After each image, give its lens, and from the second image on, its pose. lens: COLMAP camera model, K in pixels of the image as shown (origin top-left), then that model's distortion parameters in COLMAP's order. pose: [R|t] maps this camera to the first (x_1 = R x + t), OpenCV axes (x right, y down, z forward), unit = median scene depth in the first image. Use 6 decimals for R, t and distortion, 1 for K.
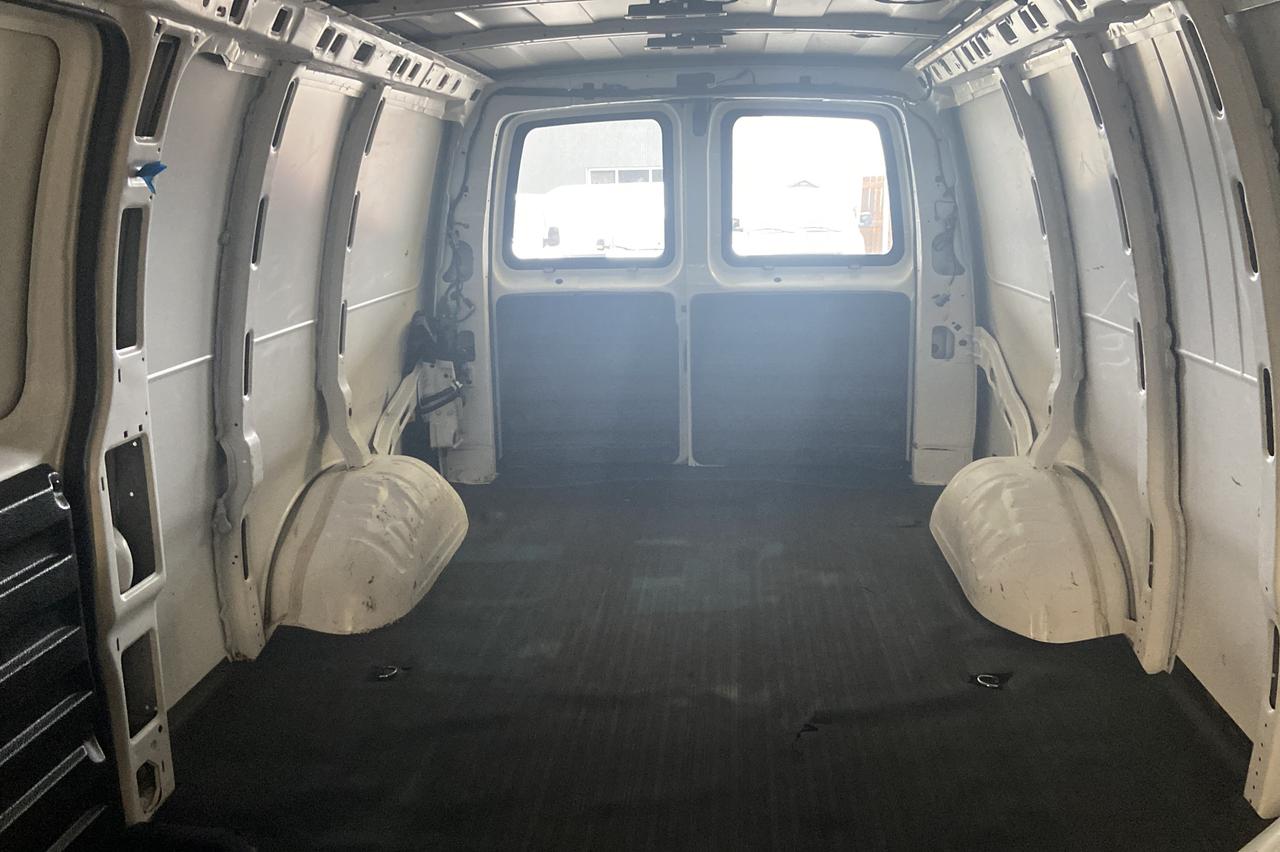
lens RADIAL K [[1086.3, 0, 639.7], [0, 1086.3, 390.0], [0, 0, 1]] dist [0.139586, -0.194181]
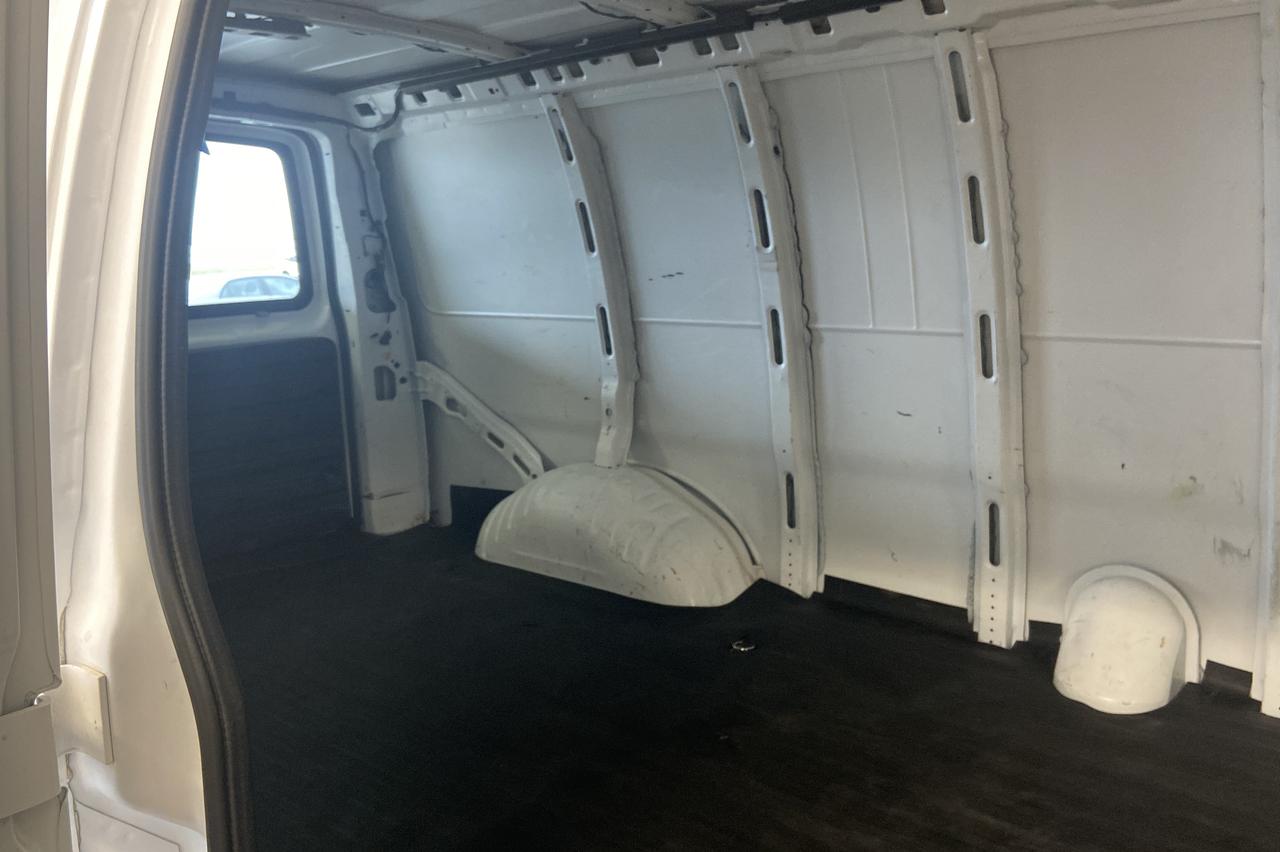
lens RADIAL K [[1086.3, 0, 639.7], [0, 1086.3, 390.0], [0, 0, 1]] dist [0.139586, -0.194181]
pose [[0.584824, -0.136702, 0.799559, -0.364321], [0.191580, 0.981089, 0.027611, -0.021392], [-0.788212, 0.137032, 0.599953, 0.257890]]
